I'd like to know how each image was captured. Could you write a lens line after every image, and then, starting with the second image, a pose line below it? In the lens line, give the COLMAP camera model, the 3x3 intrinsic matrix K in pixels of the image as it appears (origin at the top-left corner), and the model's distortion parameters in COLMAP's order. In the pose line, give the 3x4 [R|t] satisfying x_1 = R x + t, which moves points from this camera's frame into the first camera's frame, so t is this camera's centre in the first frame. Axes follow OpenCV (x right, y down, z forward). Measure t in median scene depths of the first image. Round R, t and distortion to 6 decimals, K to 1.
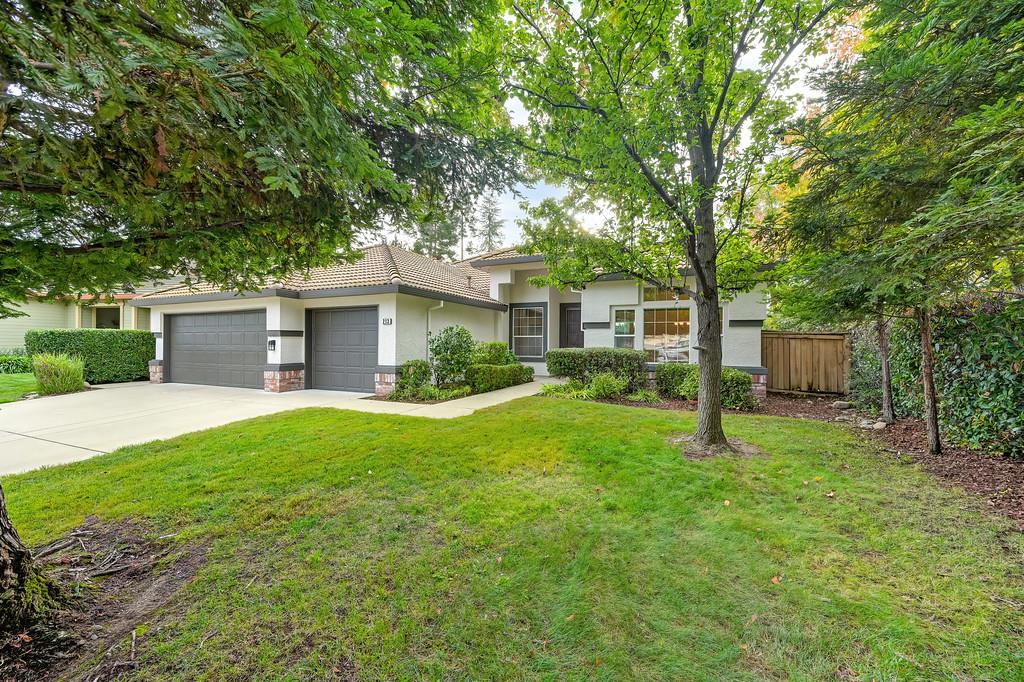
lens RADIAL K [[411.2, 0, 508.4], [0, 411.2, 334.2], [0, 0, 1]] dist [-0.001793, -0.000115]
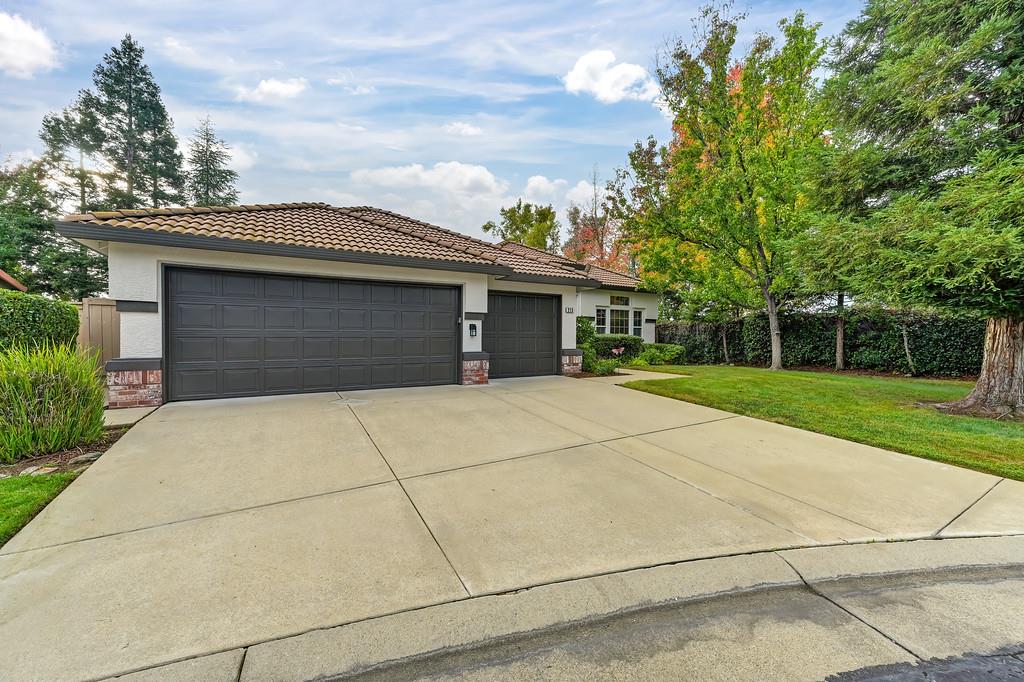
lens RADIAL K [[403.6, 0, 511.9], [0, 403.6, 338.2], [0, 0, 1]] dist [0.002070, 0.000222]
pose [[0.567300, -0.005692, 0.823491, -1.206612], [-0.024360, 0.999423, 0.023689, 0.021661], [-0.823151, -0.033500, 0.566834, 0.457491]]
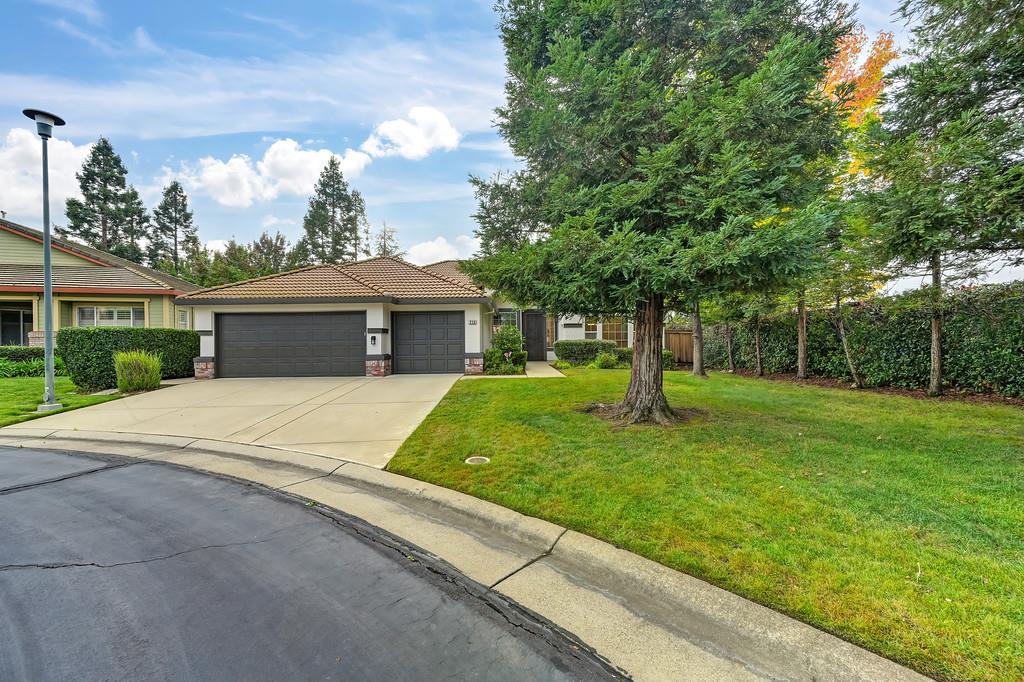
lens RADIAL K [[402.6, 0, 512.9], [0, 402.6, 341.0], [0, 0, 1]] dist [-0.000692, -0.000069]
pose [[0.902835, -0.012850, 0.429795, -0.714523], [0.002932, 0.999714, 0.023731, 0.001195], [-0.429977, -0.020165, 0.902615, -0.306987]]
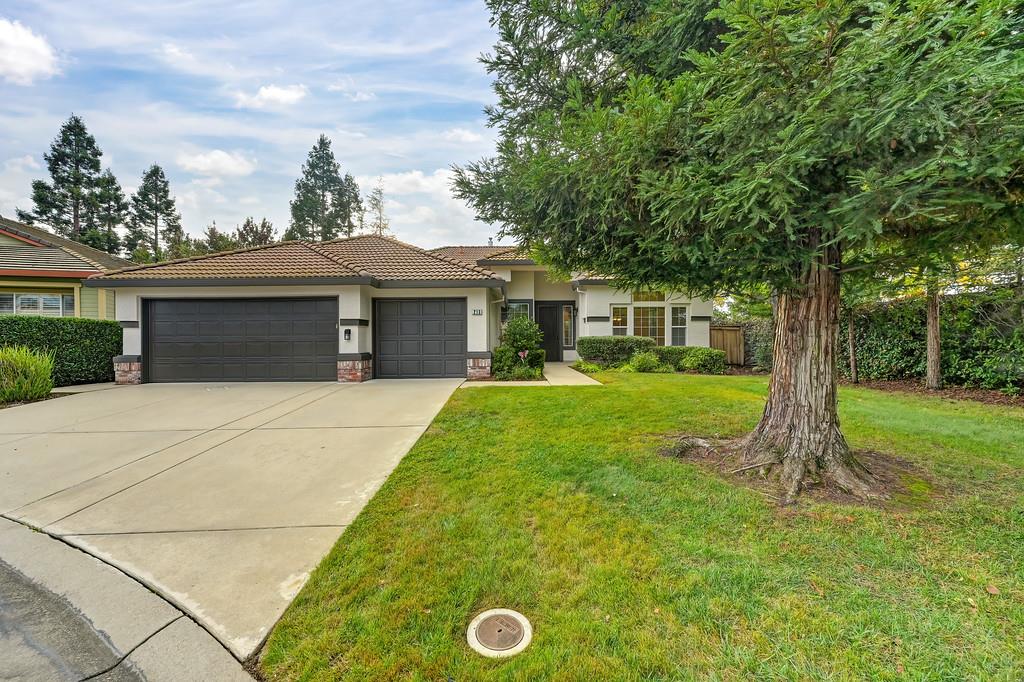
lens RADIAL K [[402.6, 0, 512.9], [0, 402.6, 341.0], [0, 0, 1]] dist [-0.000692, -0.000069]
pose [[0.905252, -0.009962, 0.424757, -0.620393], [-0.001160, 0.999663, 0.025919, 0.016933], [-0.424873, -0.023956, 0.904936, -0.027828]]
